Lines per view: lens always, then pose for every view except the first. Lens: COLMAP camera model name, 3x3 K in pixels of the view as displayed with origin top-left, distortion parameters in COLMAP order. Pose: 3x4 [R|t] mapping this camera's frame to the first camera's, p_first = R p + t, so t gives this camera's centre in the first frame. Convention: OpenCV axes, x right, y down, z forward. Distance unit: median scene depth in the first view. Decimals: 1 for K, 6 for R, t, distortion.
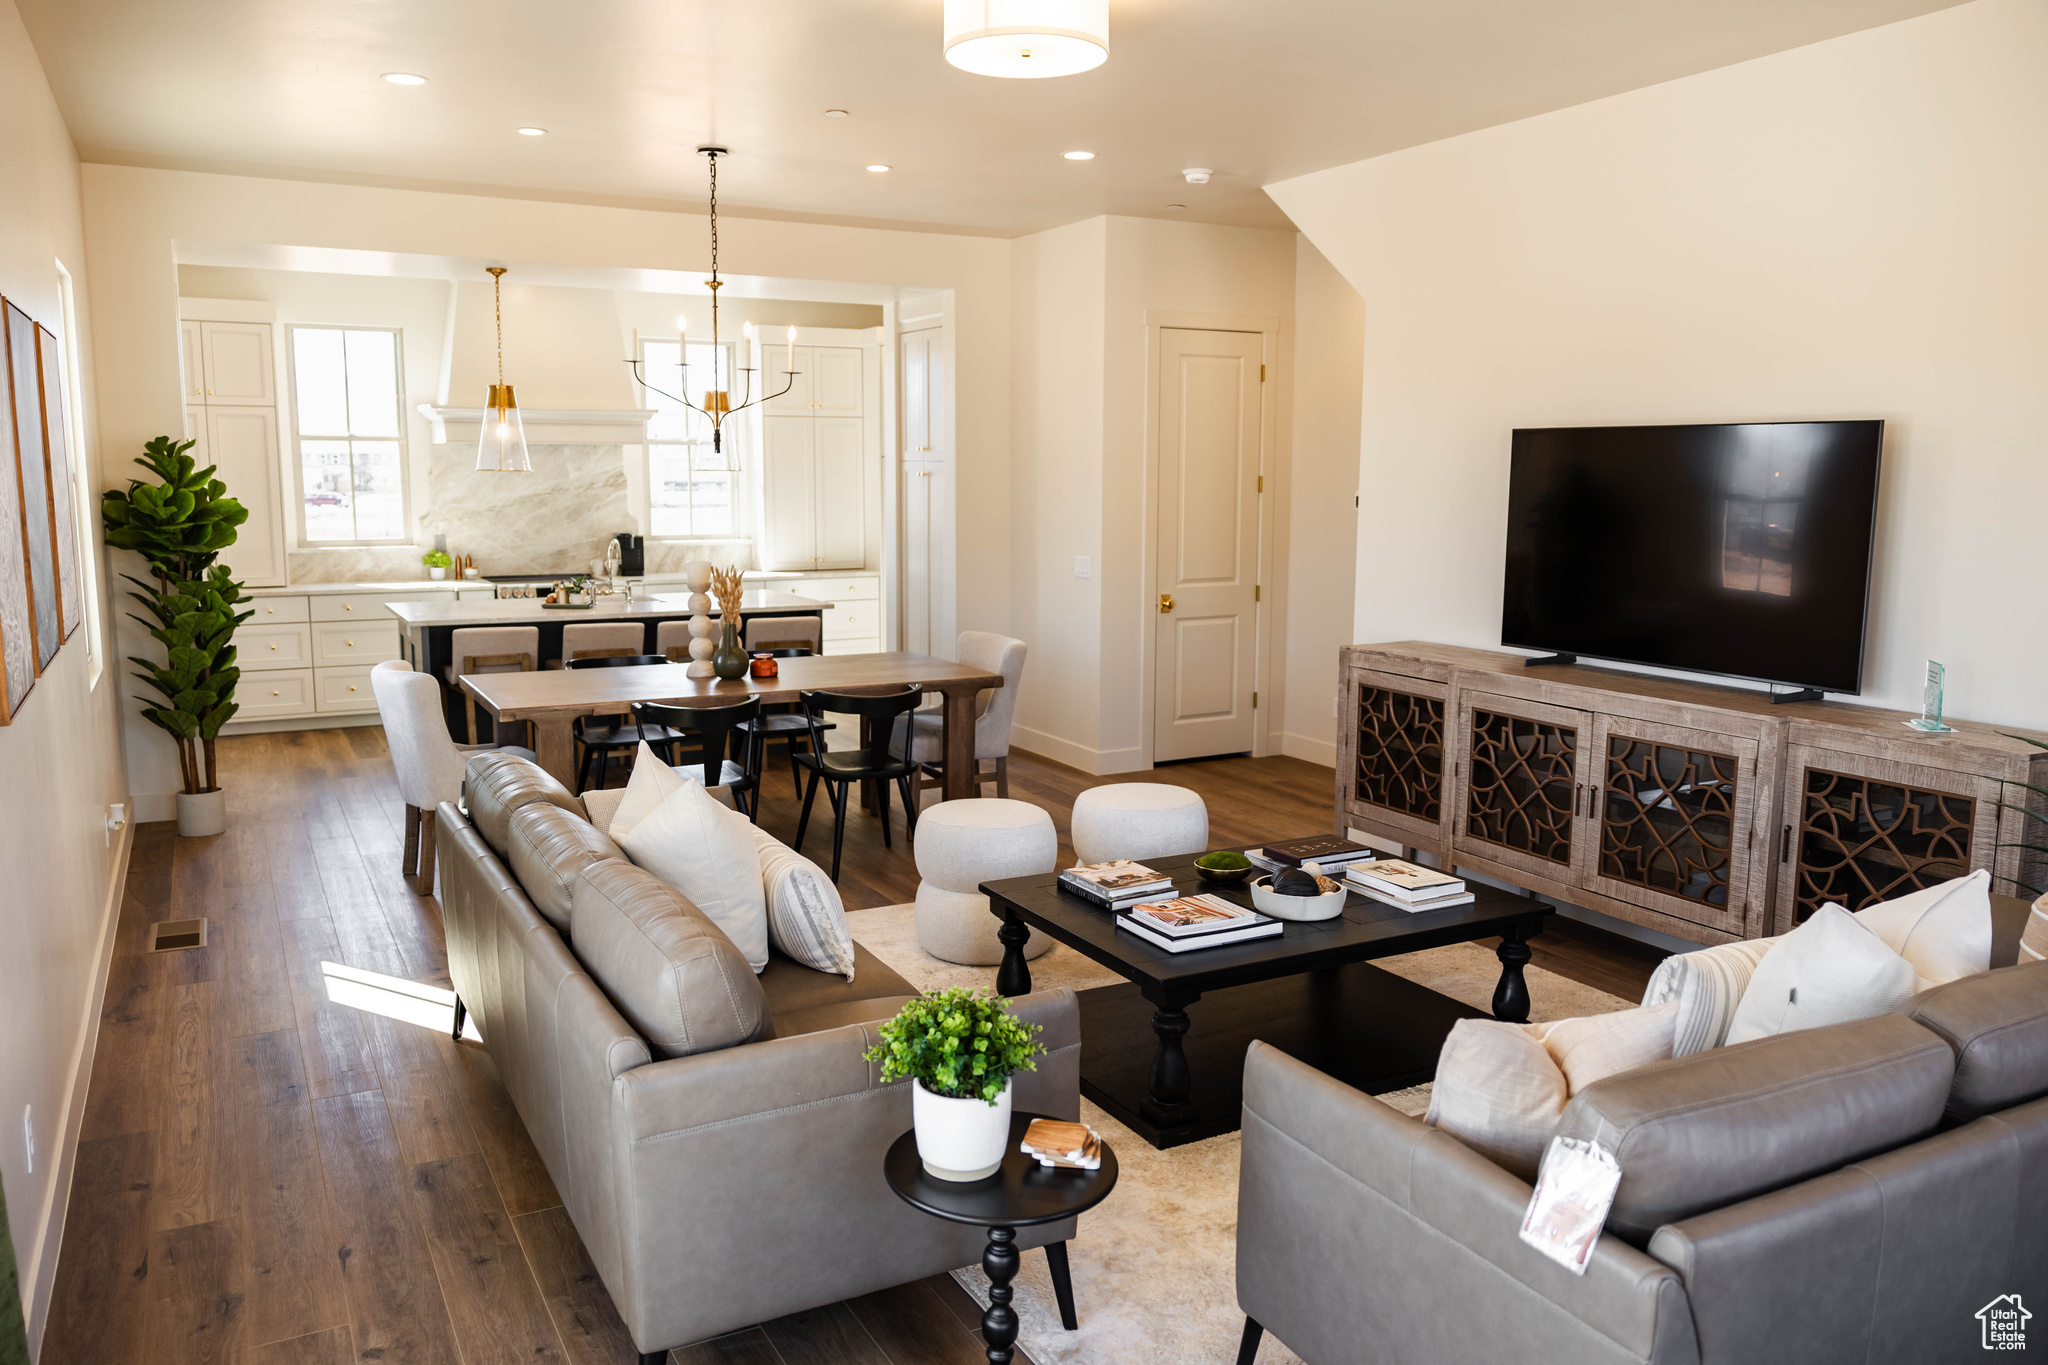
lens RADIAL K [[1493.8, 0, 1024.0], [0, 1493.8, 682.5], [0, 0, 1]] dist [0.007670, 0.001564]
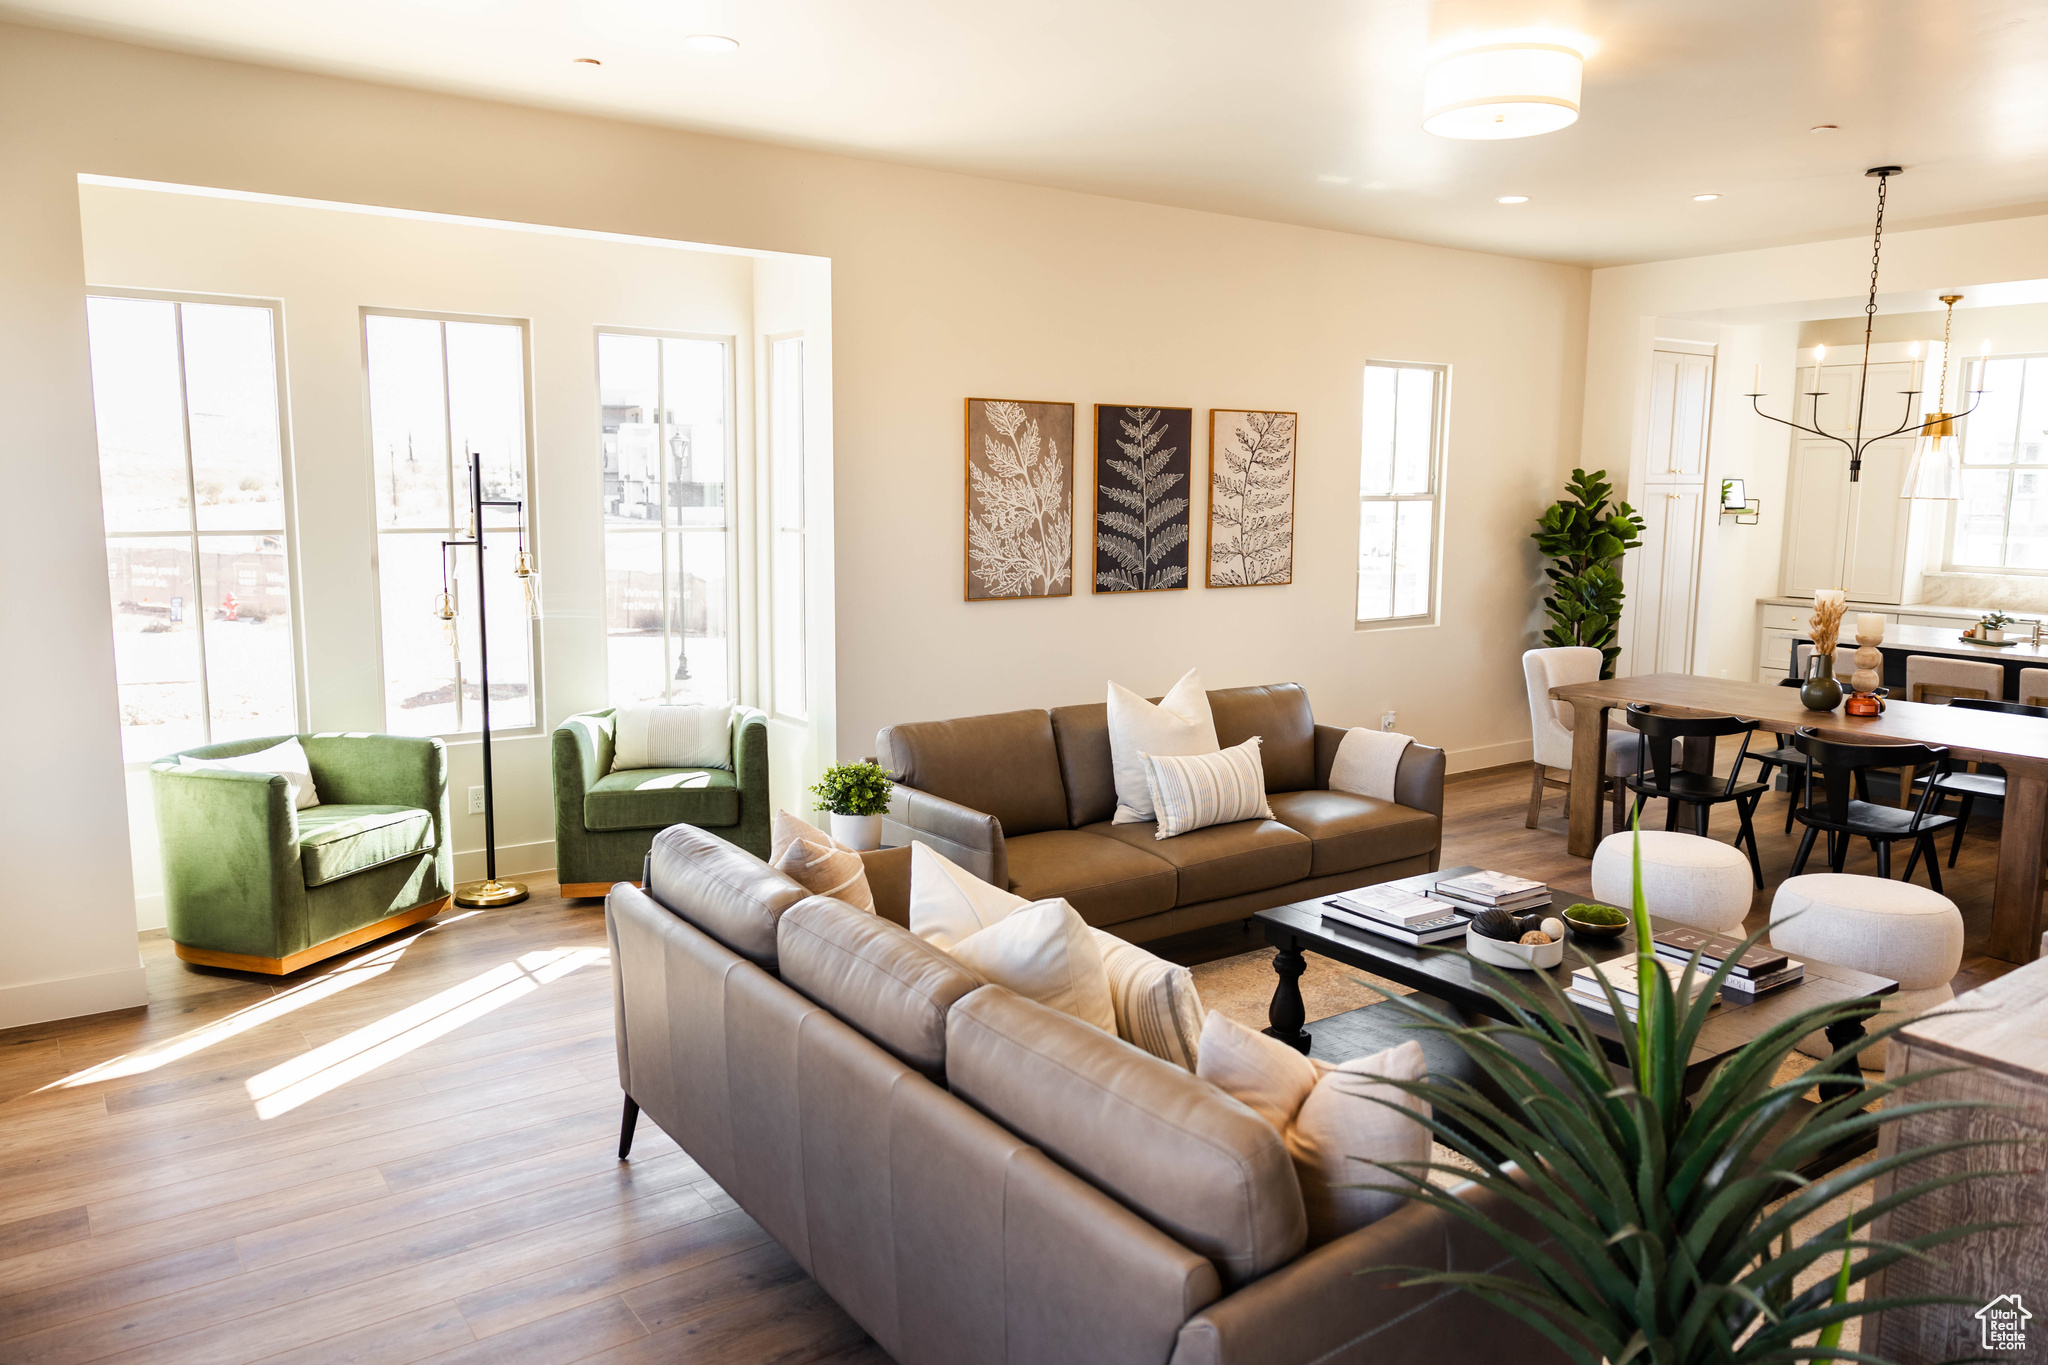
lens RADIAL K [[1444.6, 0, 1024.0], [0, 1444.6, 682.5], [0, 0, 1]] dist [-0.004644, -0.002490]
pose [[0.131276, 0.136255, -0.981937, 0.543857], [-0.148808, 0.981995, 0.116368, -0.043821], [0.980114, 0.130843, 0.149188, 0.285339]]
